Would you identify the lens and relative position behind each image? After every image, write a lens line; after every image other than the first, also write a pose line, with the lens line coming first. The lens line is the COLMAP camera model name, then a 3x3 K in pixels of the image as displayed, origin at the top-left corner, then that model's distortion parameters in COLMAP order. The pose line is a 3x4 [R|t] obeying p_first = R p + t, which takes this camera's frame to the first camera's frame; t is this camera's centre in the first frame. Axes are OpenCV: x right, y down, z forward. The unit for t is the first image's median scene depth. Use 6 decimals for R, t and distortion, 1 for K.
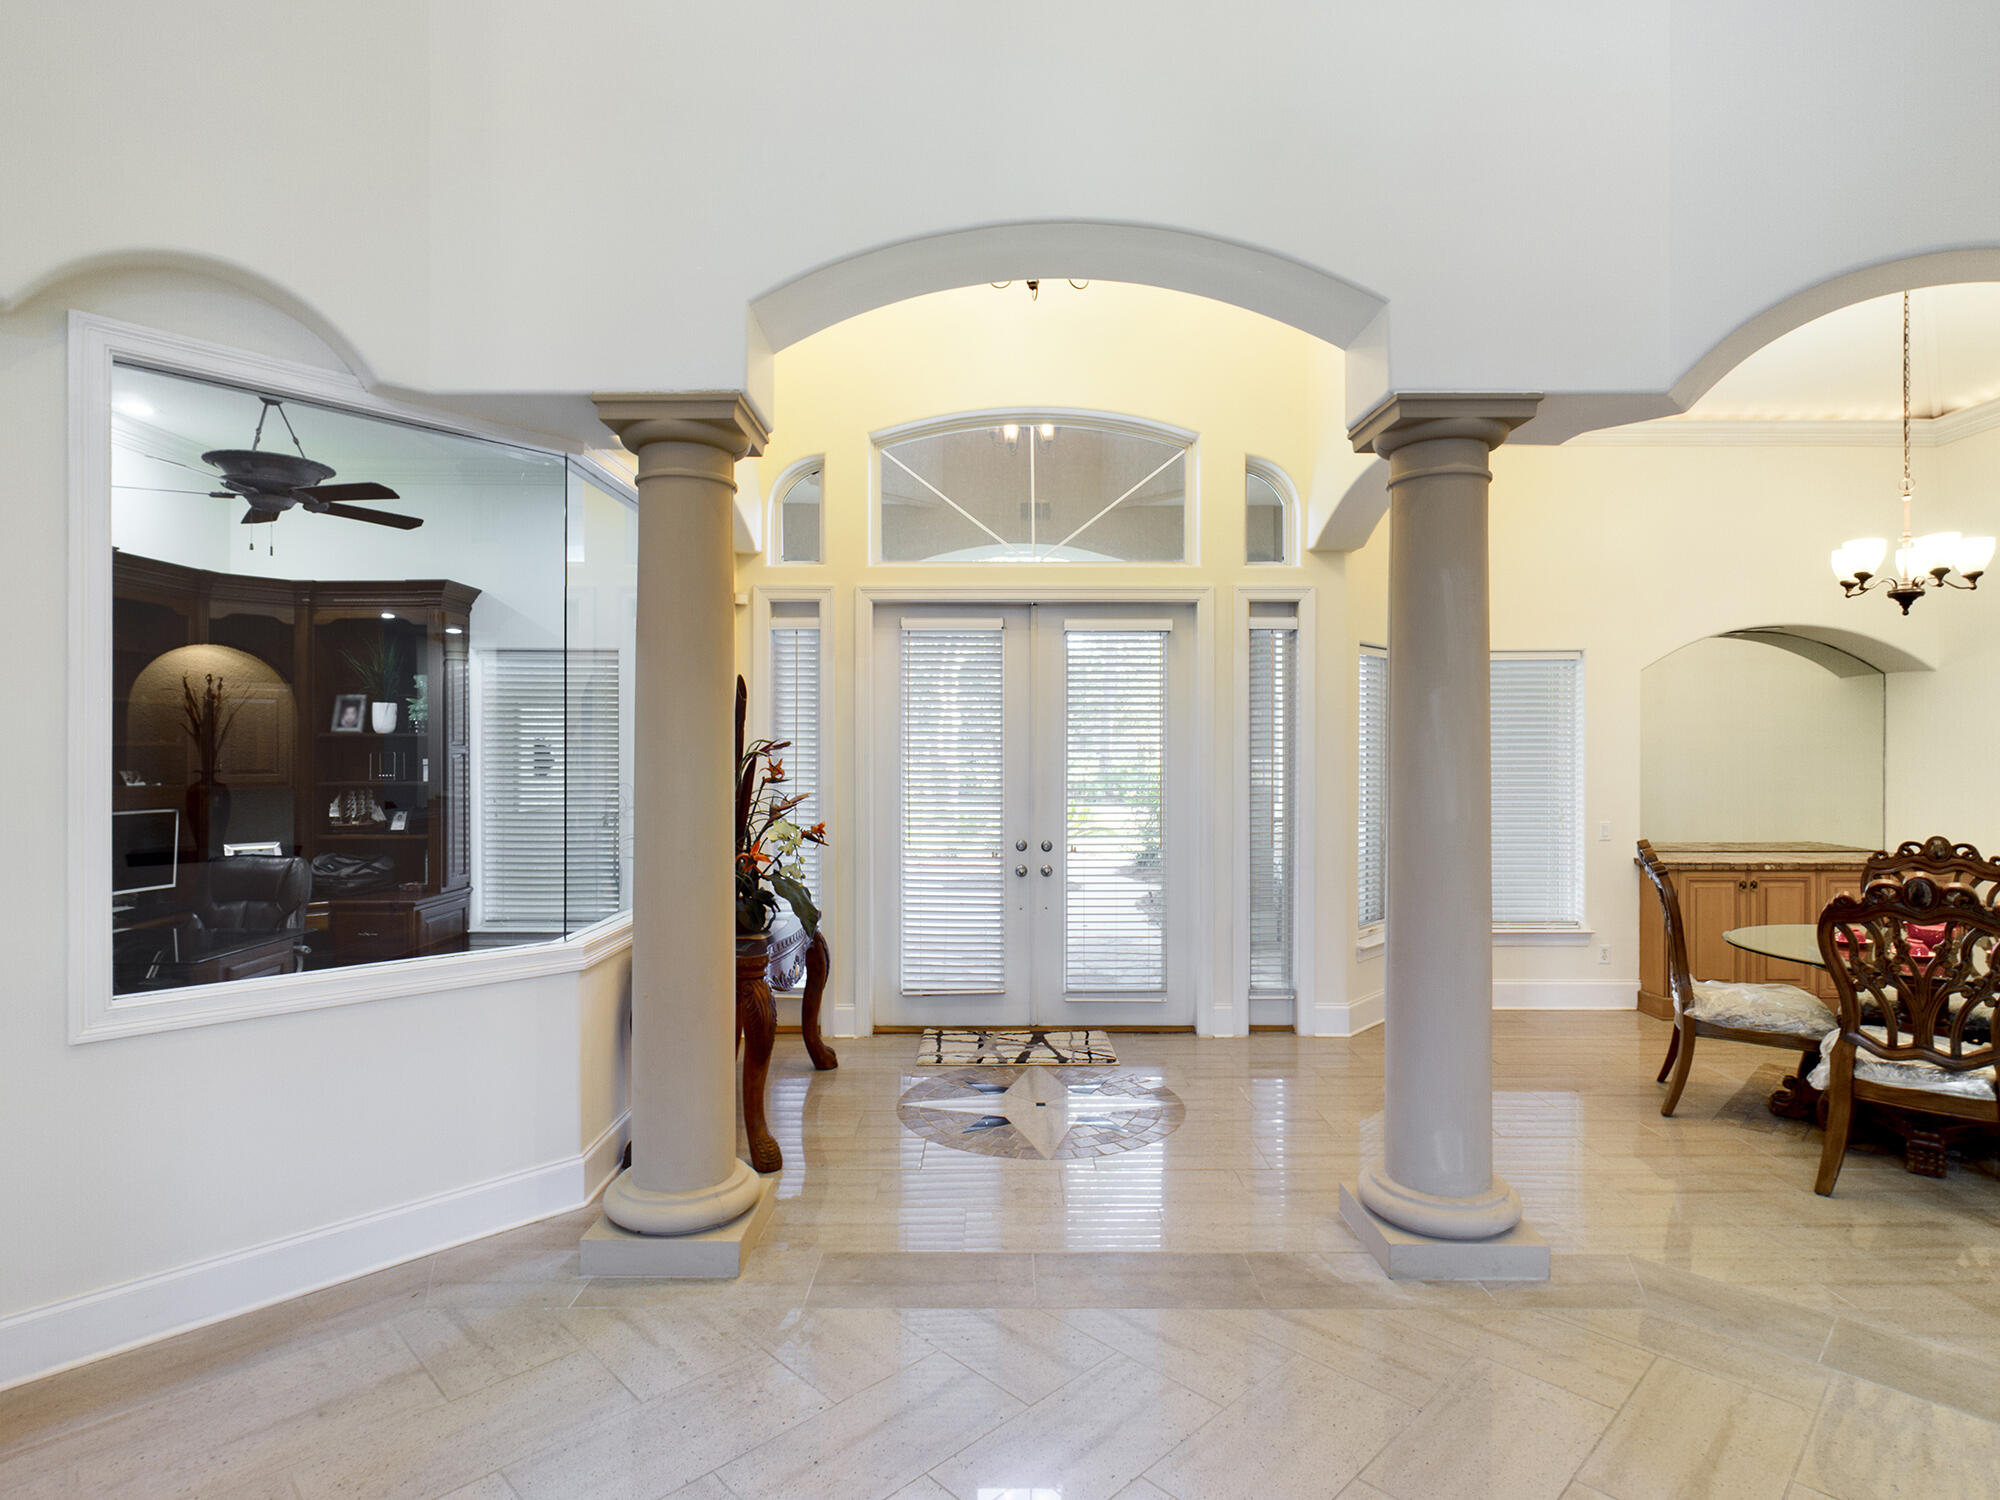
lens RADIAL K [[1041.0, 0, 1008.1], [0, 1041.0, 748.9], [0, 0, 1]] dist [-0.000055, -0.000377]
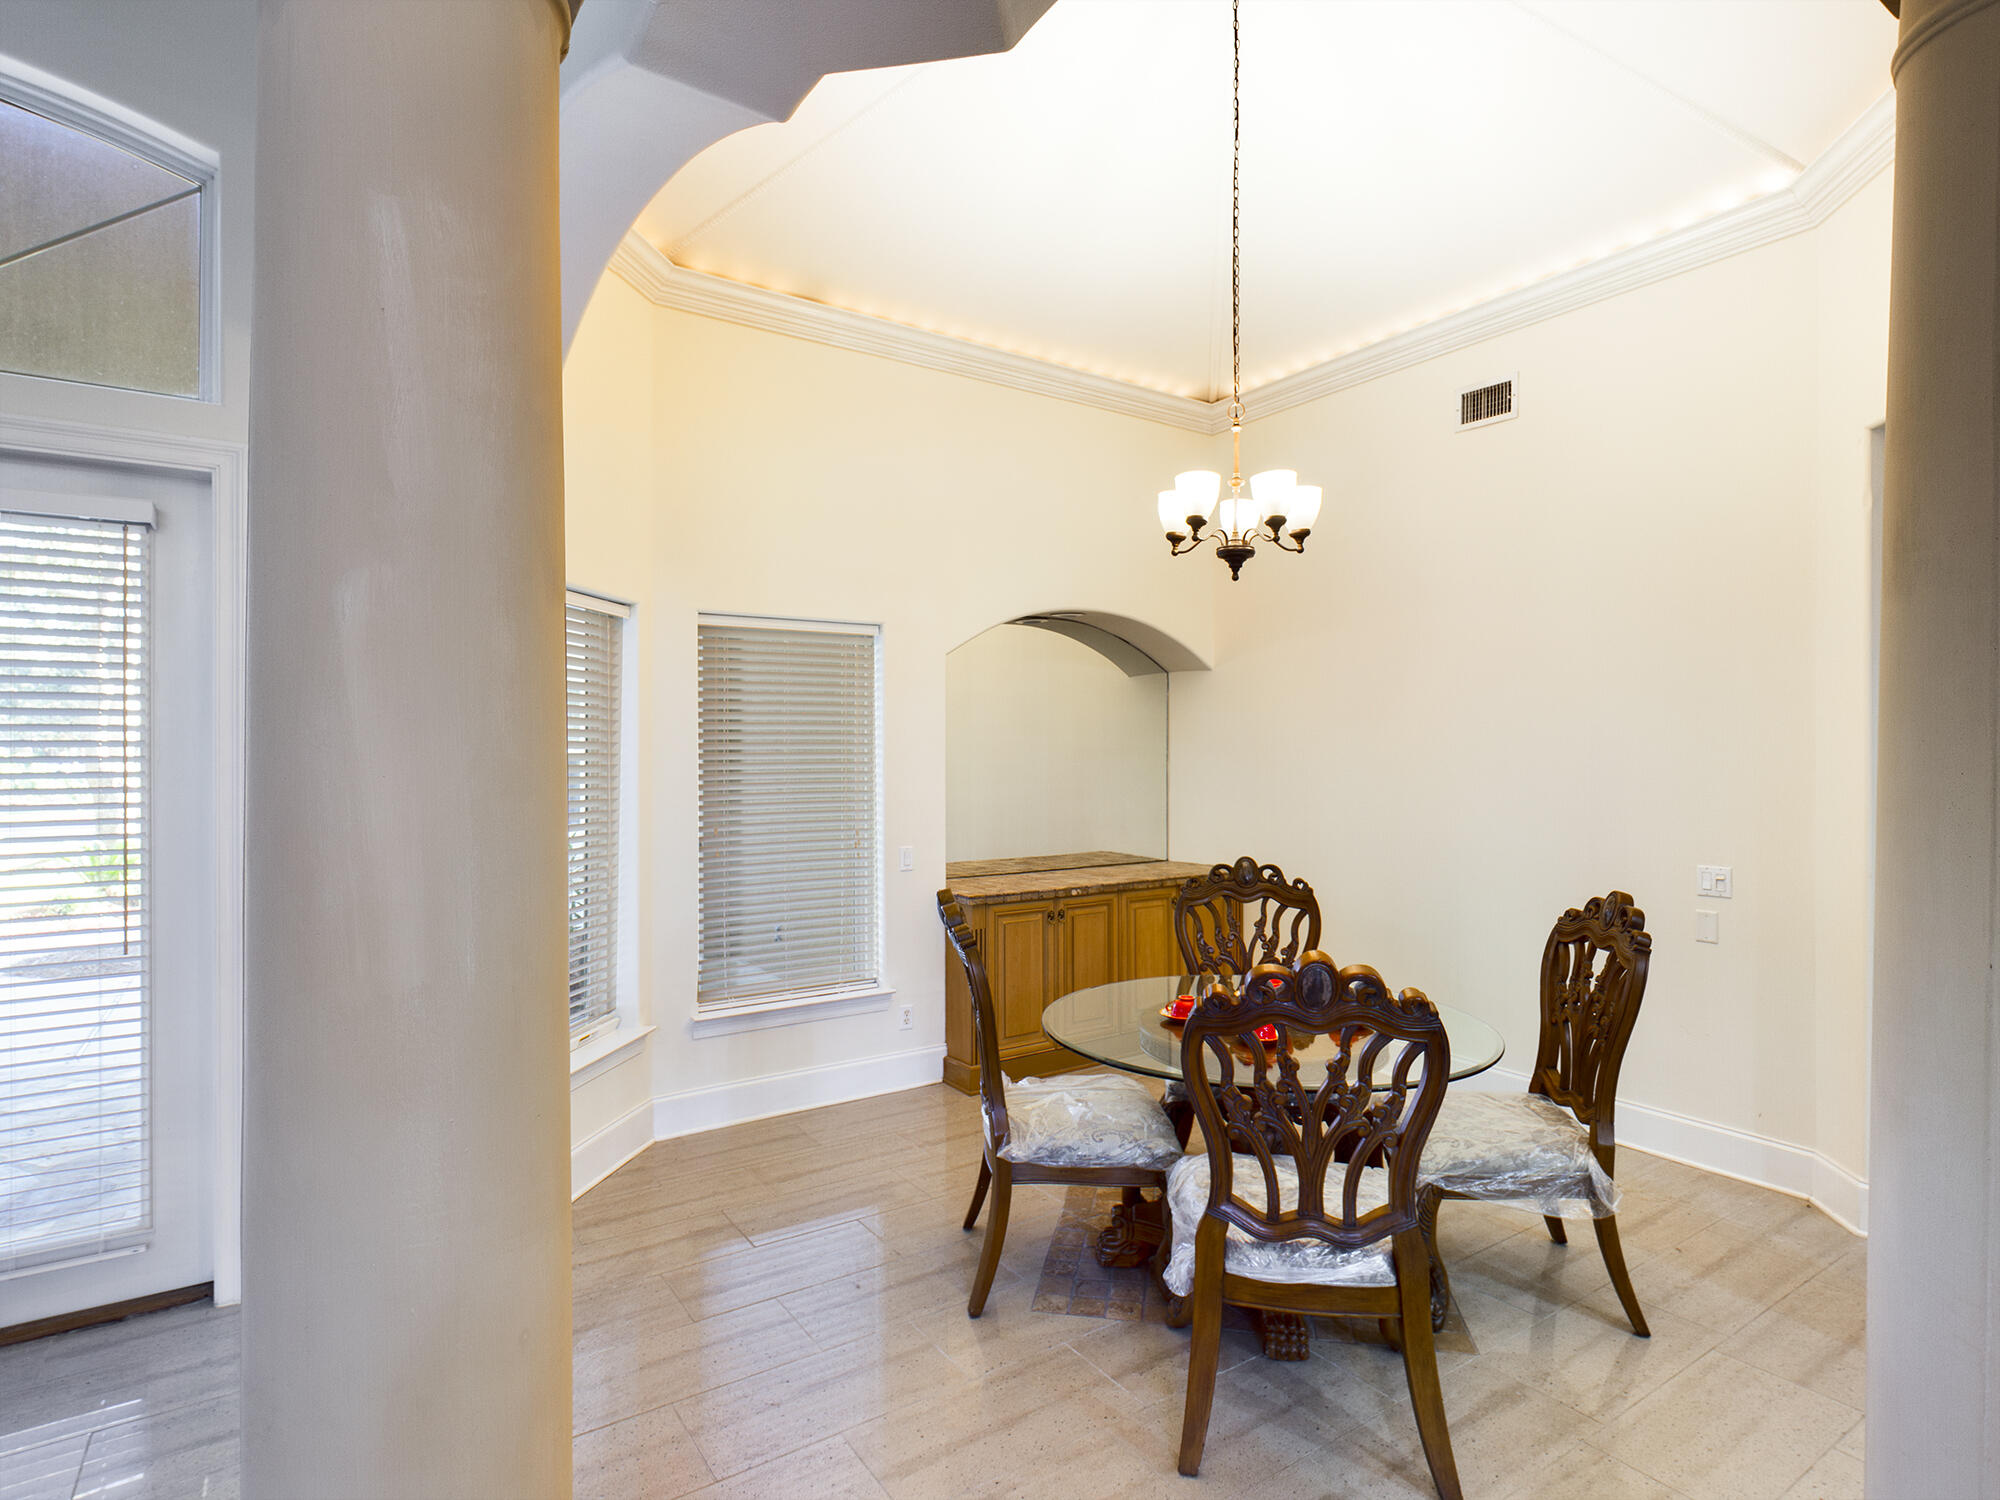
lens RADIAL K [[1041.0, 0, 999.7], [0, 1041.0, 752.0], [0, 0, 1]] dist [-0.000055, -0.000377]
pose [[0.830797, -0.002200, 0.556571, 0.279783], [0.001682, 0.999998, 0.001441, -0.002616], [-0.556572, -0.000261, 0.830799, 0.444529]]
